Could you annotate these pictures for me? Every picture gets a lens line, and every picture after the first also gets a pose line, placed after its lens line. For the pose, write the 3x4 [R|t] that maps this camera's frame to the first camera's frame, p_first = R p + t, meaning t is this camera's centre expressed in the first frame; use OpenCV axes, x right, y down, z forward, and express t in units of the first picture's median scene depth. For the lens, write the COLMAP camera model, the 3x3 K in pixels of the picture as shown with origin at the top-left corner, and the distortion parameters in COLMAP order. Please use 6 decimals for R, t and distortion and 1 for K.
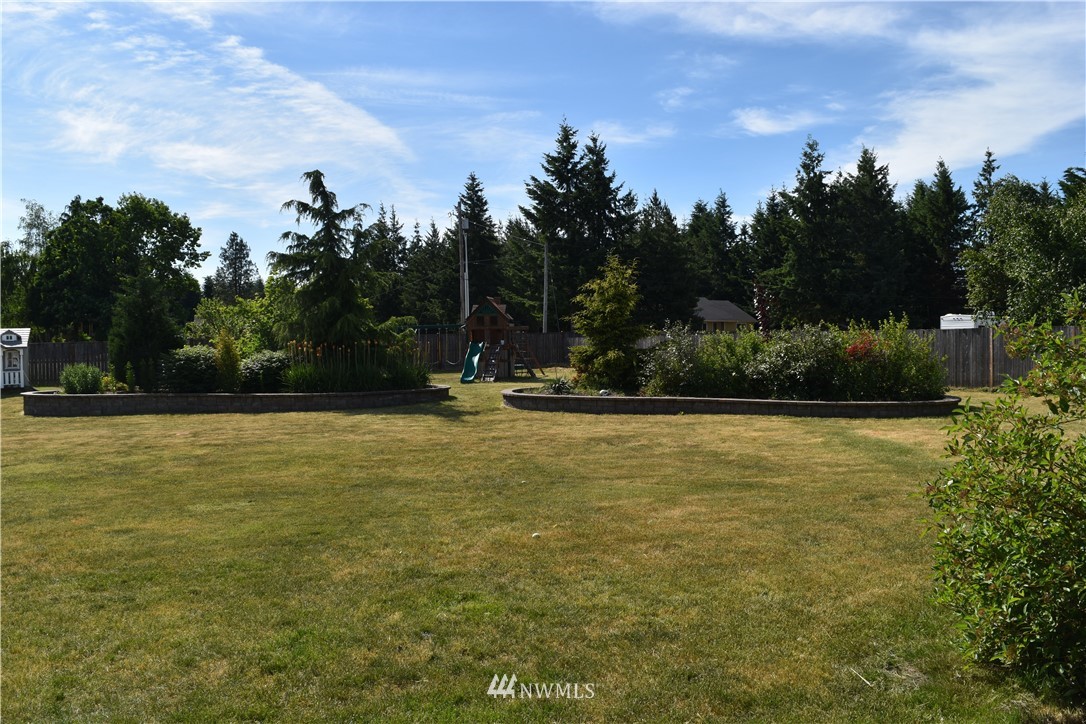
lens RADIAL K [[853.8, 0, 556.6], [0, 853.8, 360.8], [0, 0, 1]] dist [-0.107098, 0.033387]
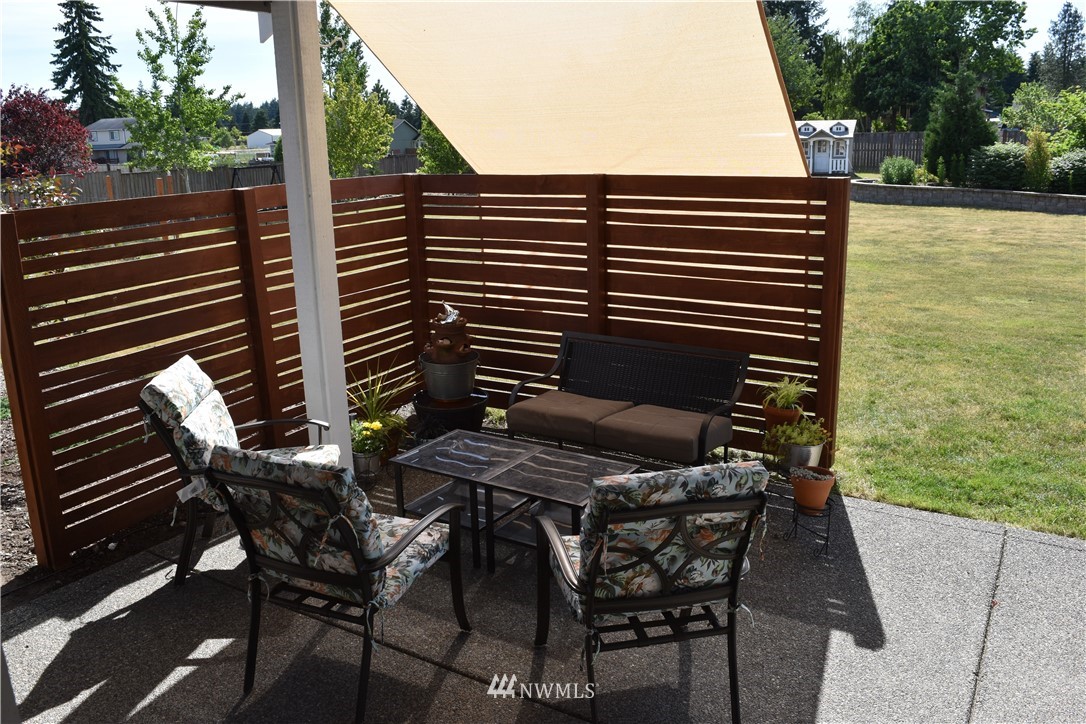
lens RADIAL K [[853.8, 0, 556.6], [0, 853.8, 360.8], [0, 0, 1]] dist [-0.107098, 0.033387]
pose [[0.623924, 0.199723, -0.755533, 0.053460], [-0.001814, 0.967159, 0.254167, -0.020377], [0.781483, -0.157211, 0.603795, -0.106106]]
